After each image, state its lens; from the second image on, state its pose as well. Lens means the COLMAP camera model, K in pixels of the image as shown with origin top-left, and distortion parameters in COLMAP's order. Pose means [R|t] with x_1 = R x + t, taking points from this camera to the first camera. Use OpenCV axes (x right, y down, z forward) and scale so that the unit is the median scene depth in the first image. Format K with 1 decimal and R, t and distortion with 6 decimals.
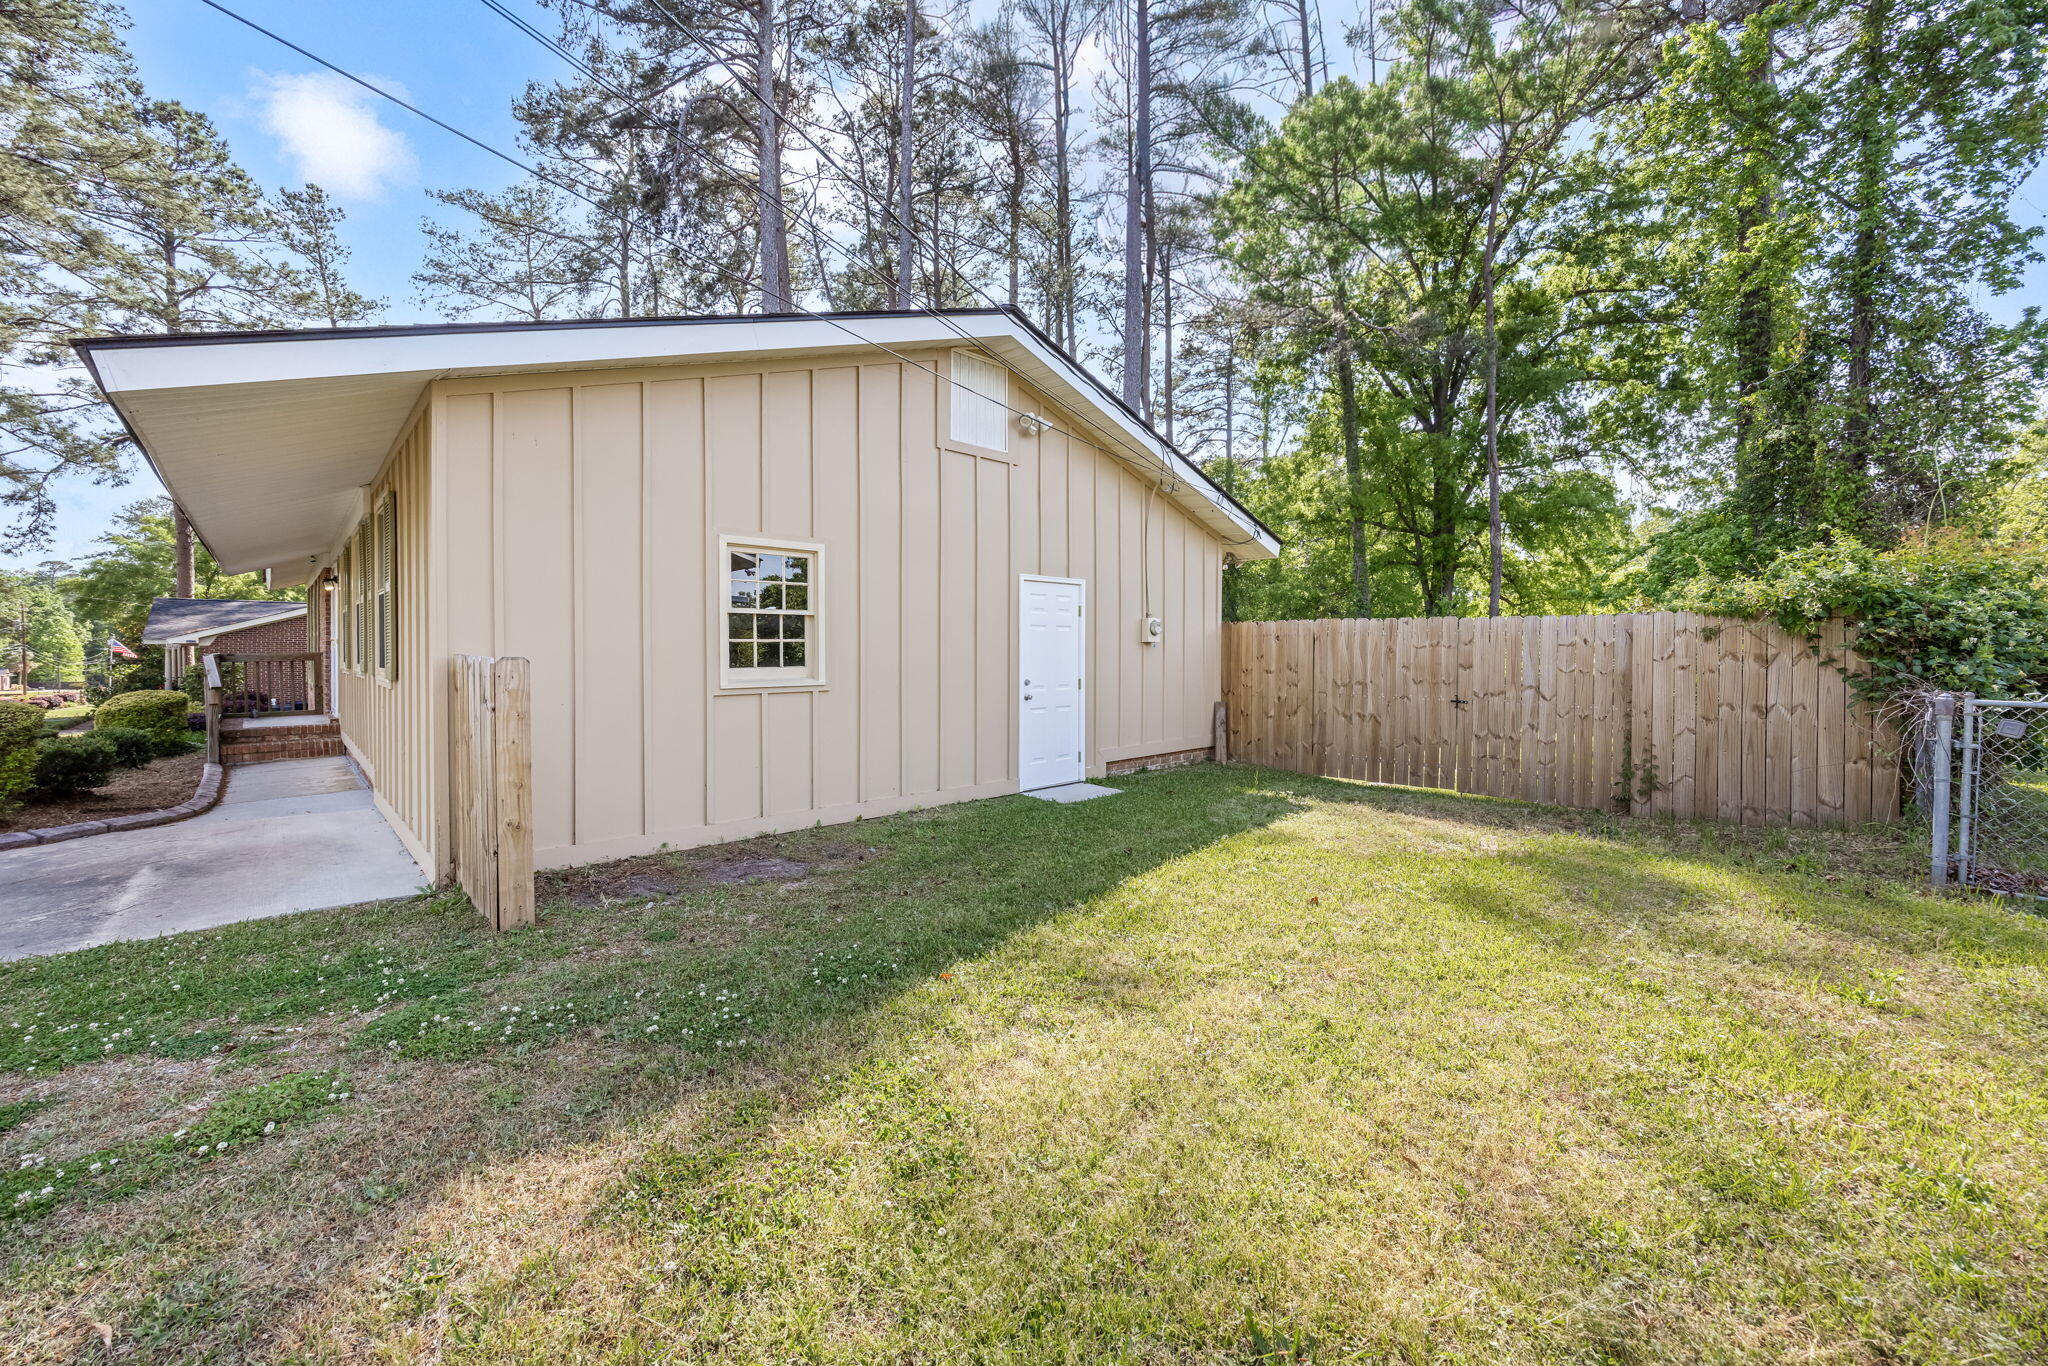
lens RADIAL K [[820.8, 0, 1051.1], [0, 820.8, 673.8], [0, 0, 1]] dist [-0.001375, -0.000051]
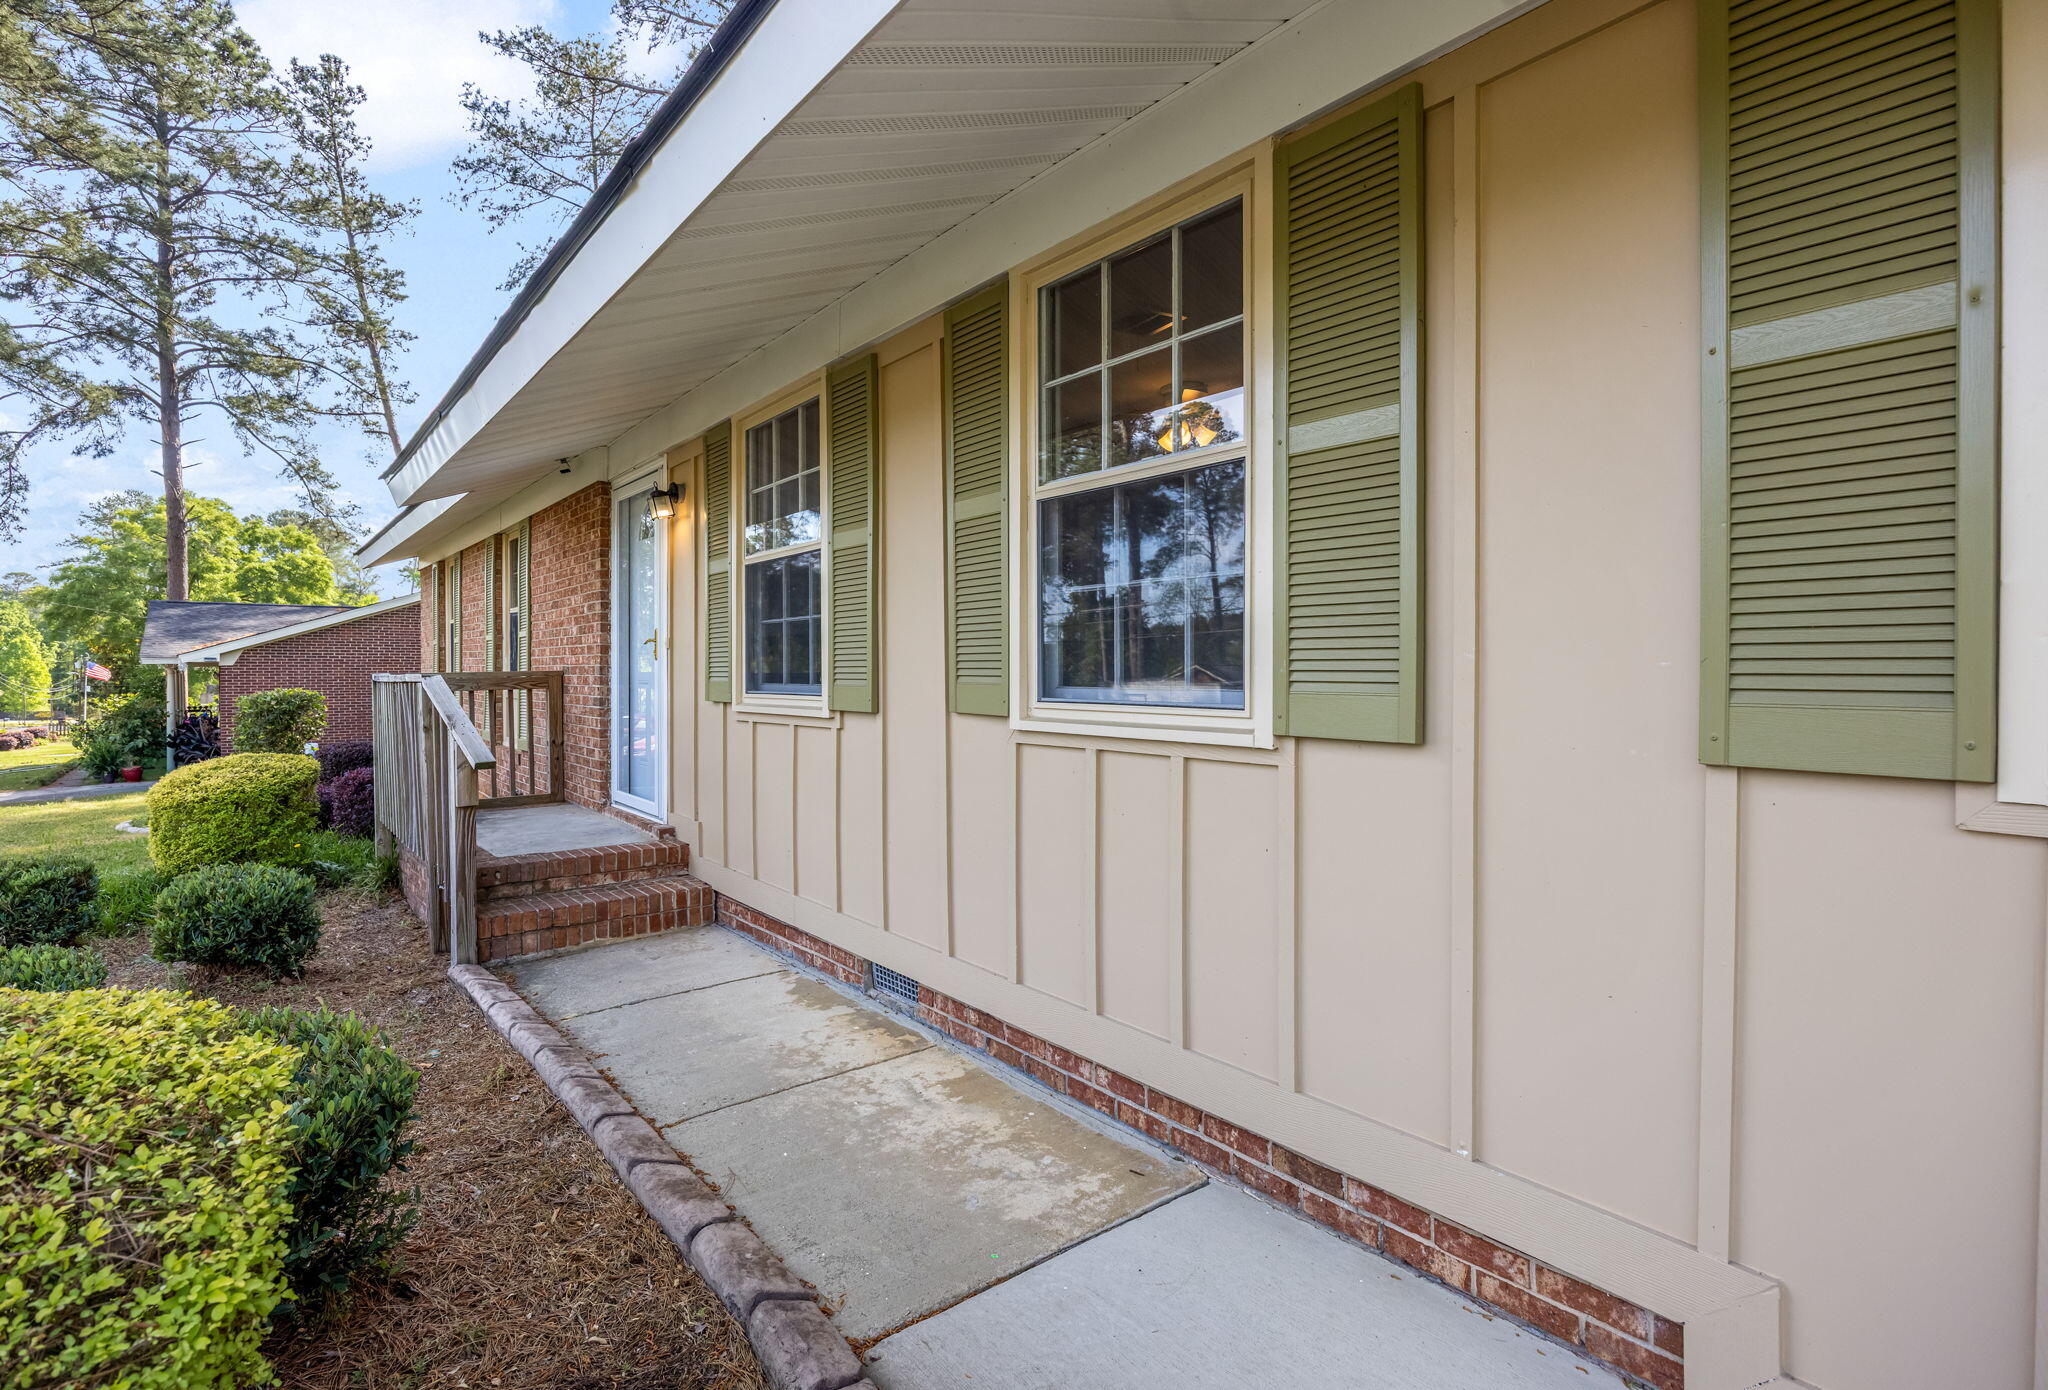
lens RADIAL K [[1042.1, 0, 1025.2], [0, 1042.1, 685.0], [0, 0, 1]] dist [-0.011588, 0.001303]
pose [[0.994025, -0.008065, -0.108853, -0.162111], [0.007106, 0.999933, -0.009188, -0.001633], [0.108920, 0.008360, 0.994015, 0.125867]]
